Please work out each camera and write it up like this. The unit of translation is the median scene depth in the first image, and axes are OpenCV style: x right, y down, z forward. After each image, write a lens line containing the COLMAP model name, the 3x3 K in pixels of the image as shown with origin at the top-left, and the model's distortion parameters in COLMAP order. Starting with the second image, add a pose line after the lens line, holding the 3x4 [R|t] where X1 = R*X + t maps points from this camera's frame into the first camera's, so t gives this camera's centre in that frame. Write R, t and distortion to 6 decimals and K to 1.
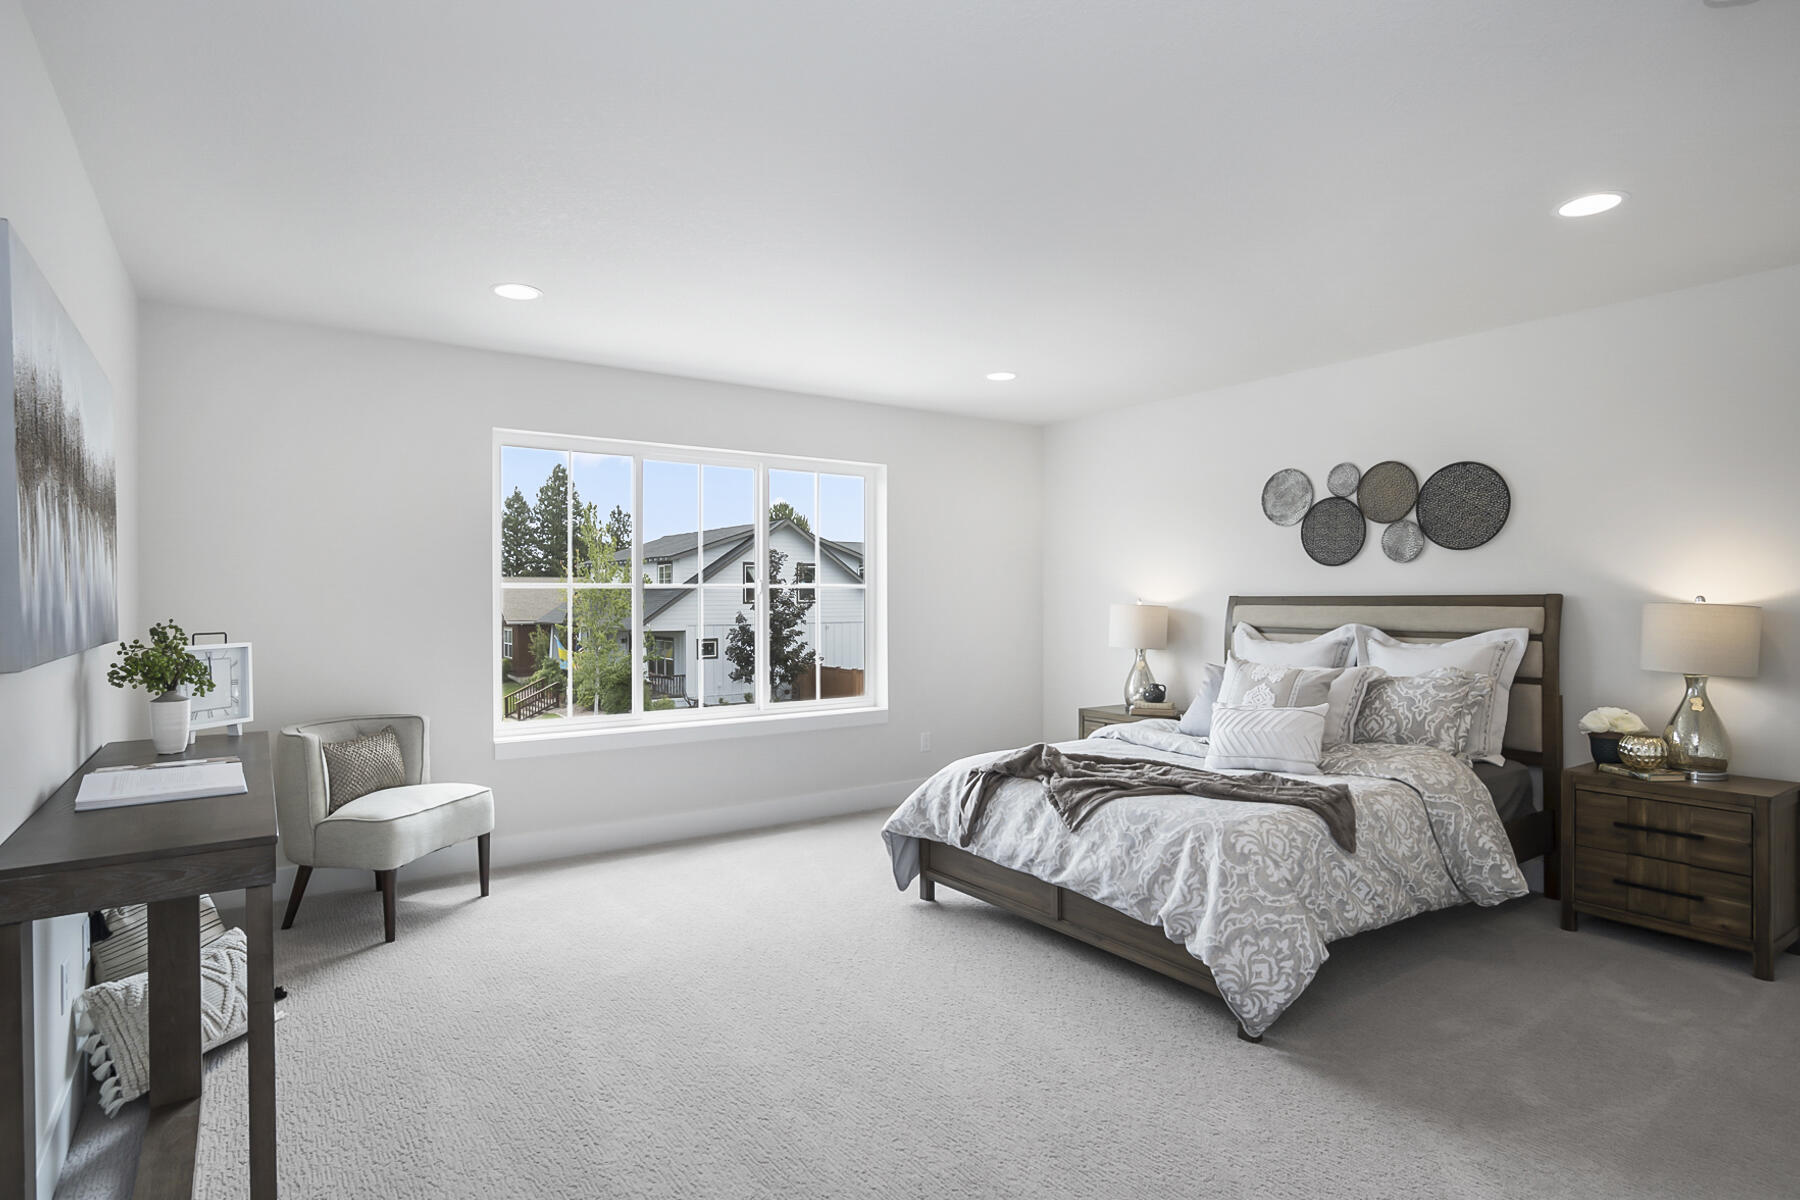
lens RADIAL K [[930.3, 0, 894.3], [0, 930.3, 600.4], [0, 0, 1]] dist [-0.022792, 0.011294]
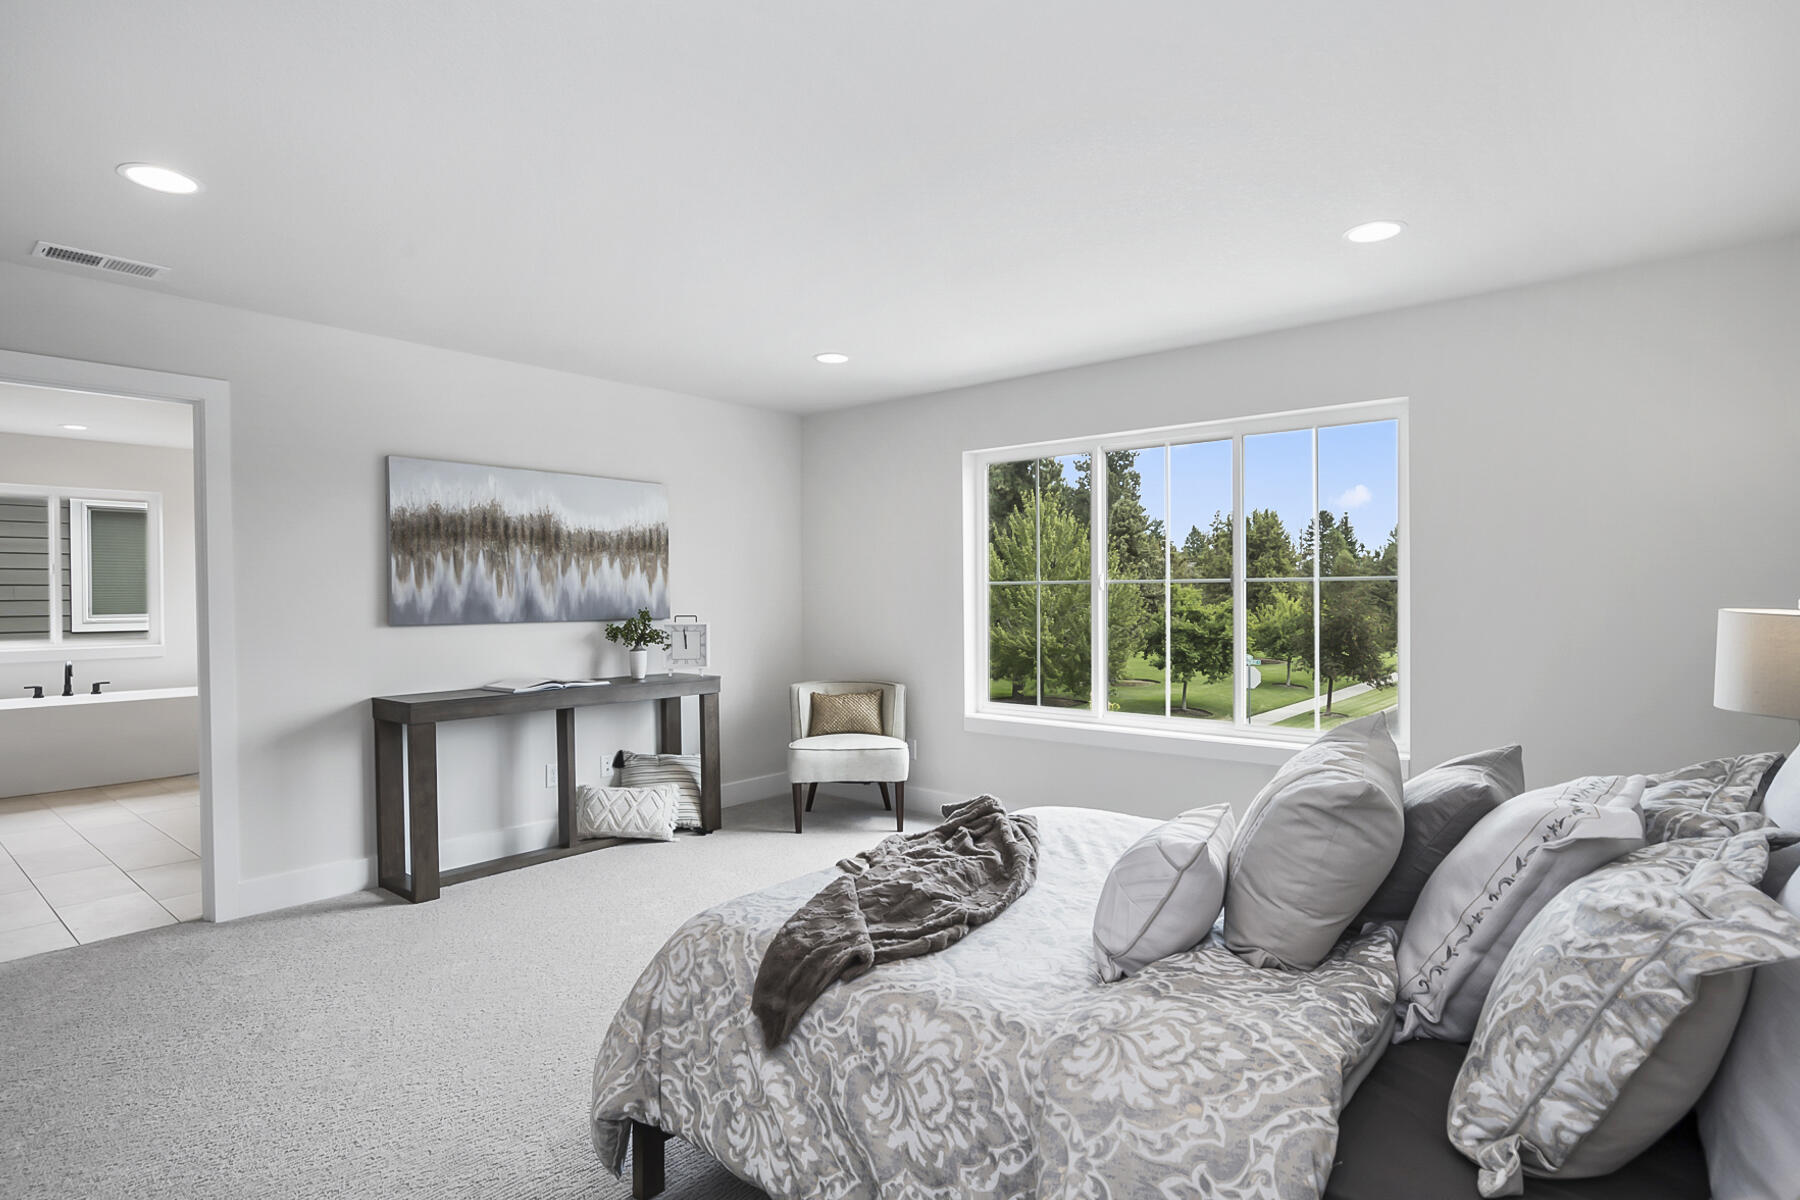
lens RADIAL K [[930.3, 0, 907.8], [0, 930.3, 603.0], [0, 0, 1]] dist [-0.022792, 0.011294]
pose [[0.255022, 0.009647, -0.966887, 0.976394], [0.000884, 0.999947, 0.010210, -0.006736], [0.966935, -0.003458, 0.255000, 0.860013]]
